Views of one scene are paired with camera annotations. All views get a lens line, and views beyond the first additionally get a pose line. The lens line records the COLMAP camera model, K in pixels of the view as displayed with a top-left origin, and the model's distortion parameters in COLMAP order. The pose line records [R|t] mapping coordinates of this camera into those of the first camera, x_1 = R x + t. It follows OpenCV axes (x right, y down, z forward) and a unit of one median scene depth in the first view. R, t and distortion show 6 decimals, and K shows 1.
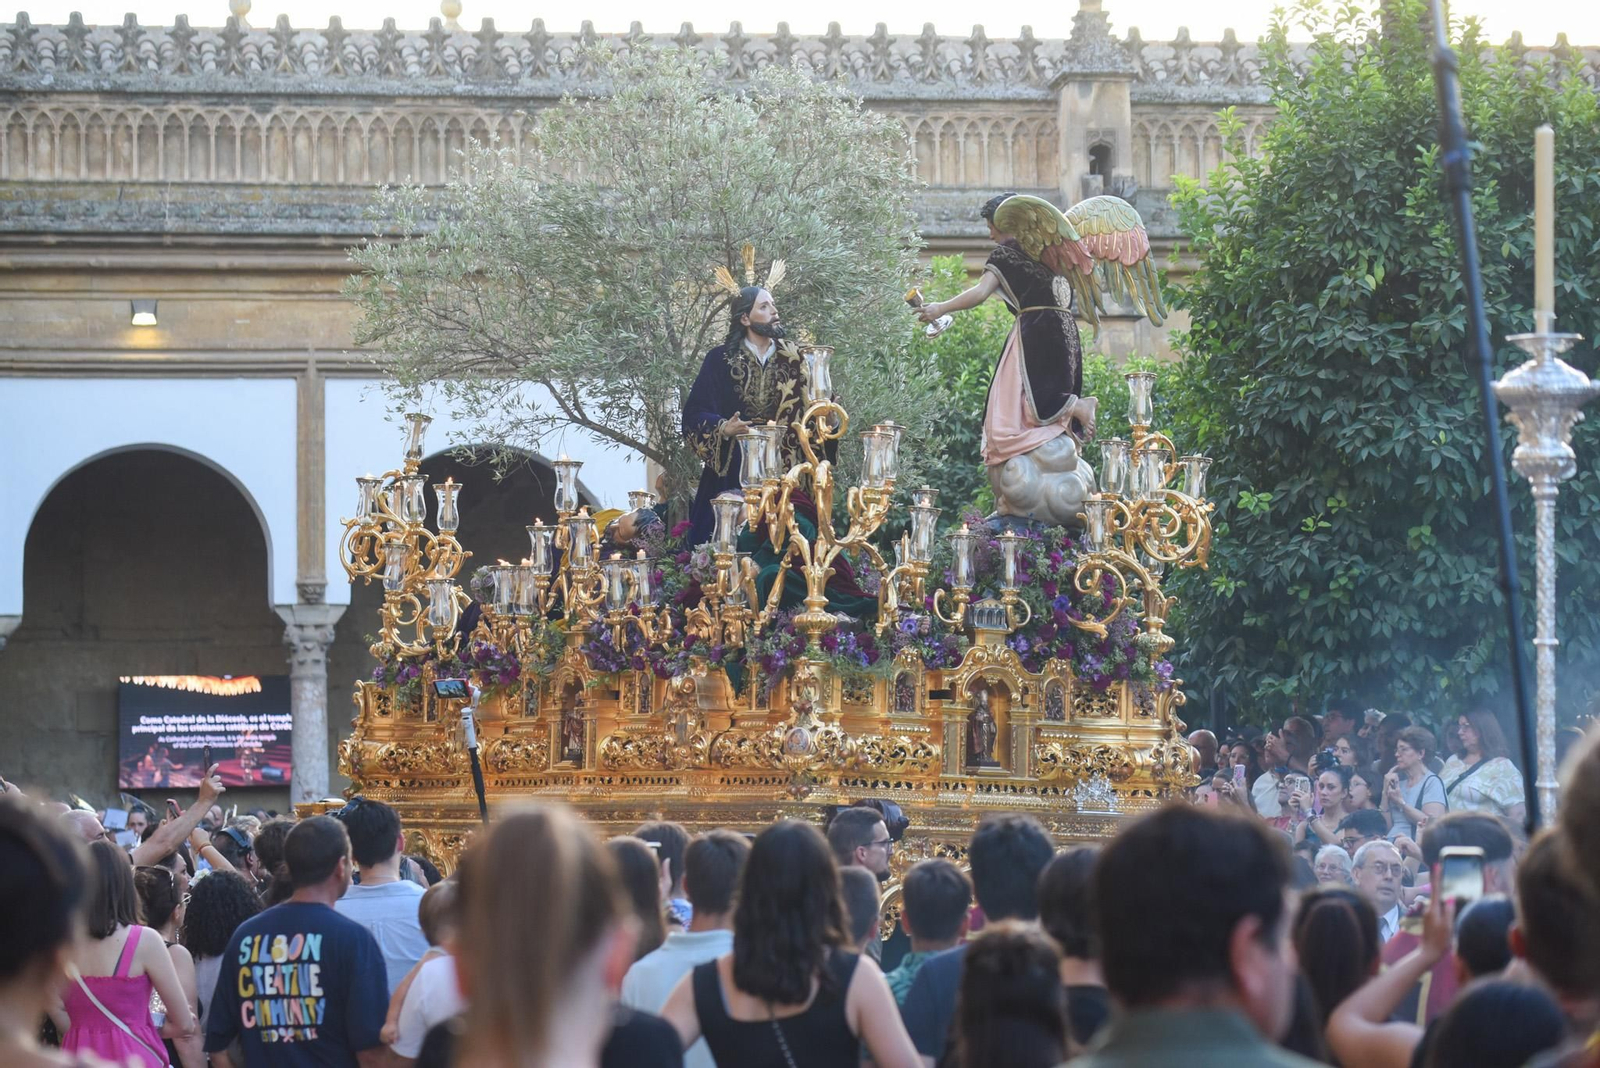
lens RADIAL K [[4626.5, 0, 775.2], [0, 4626.5, 491.6], [0, 0, 1]] dist [0.211584, 0.000000]
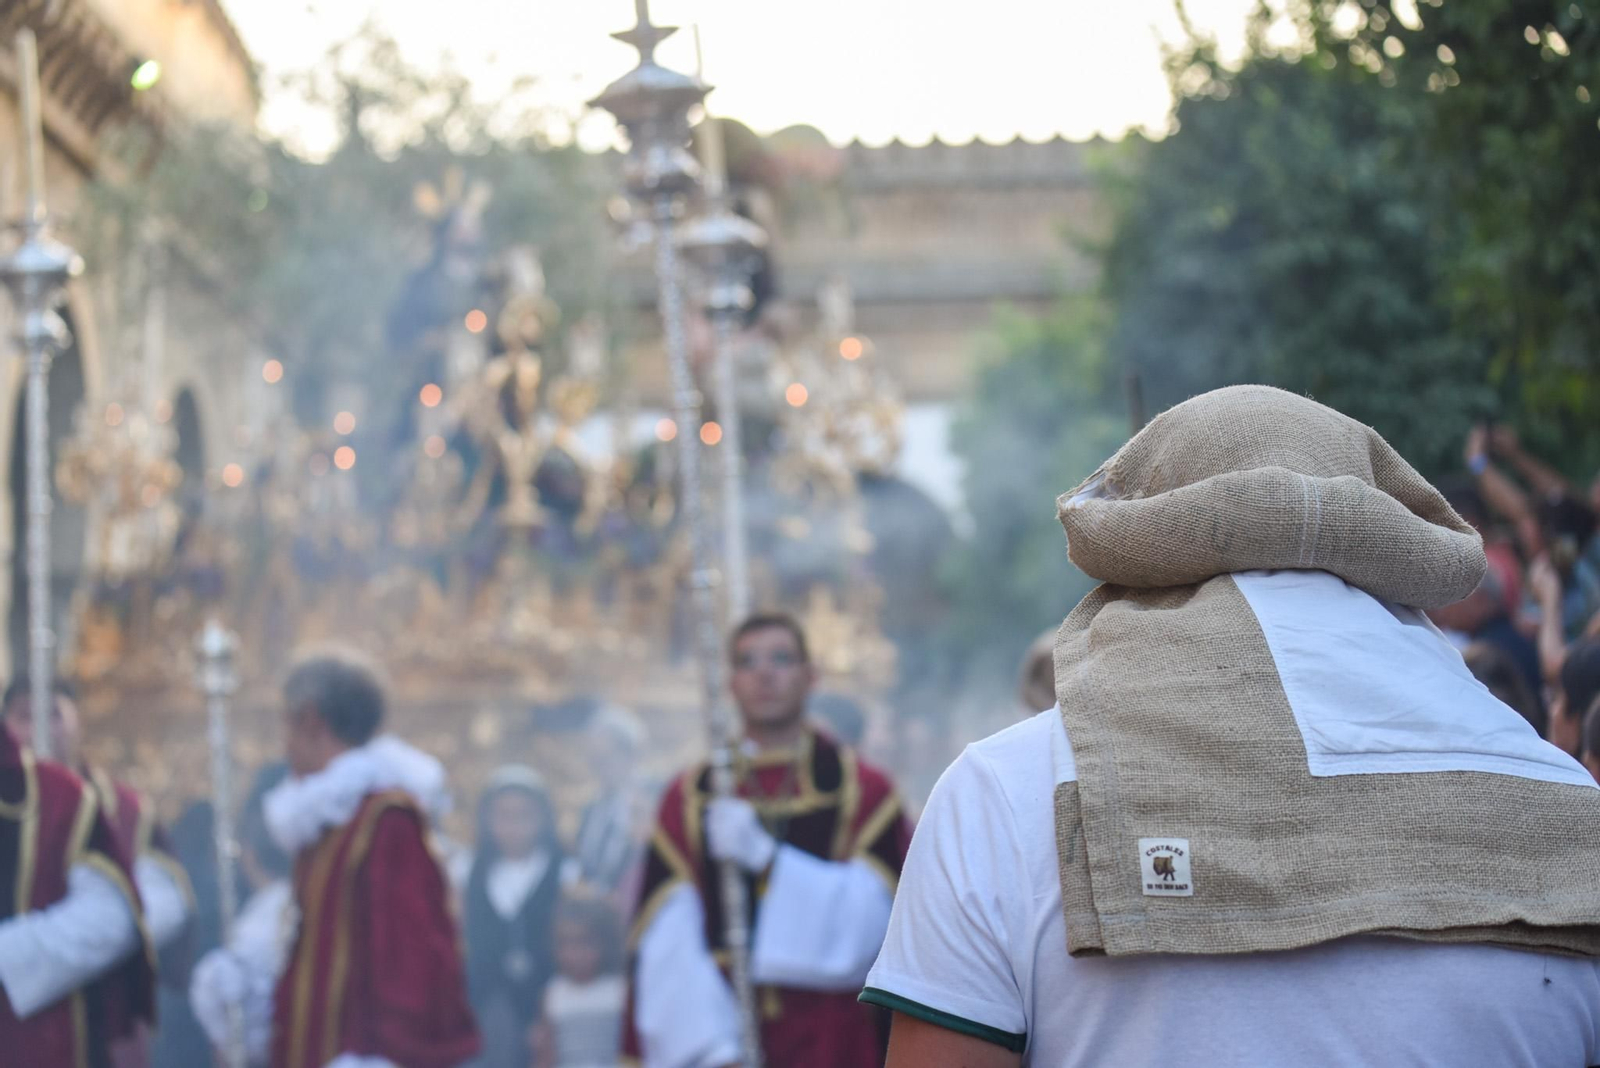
lens RADIAL K [[3163.2, 0, 800.4], [0, 3163.2, 534.0], [0, 0, 1]] dist [-0.329504, 0.000000]
pose [[0.992823, 0.004786, 0.119496, -0.012360], [-0.005219, 0.999981, 0.003305, 0.028411], [-0.119478, -0.003905, 0.992829, 0.309102]]
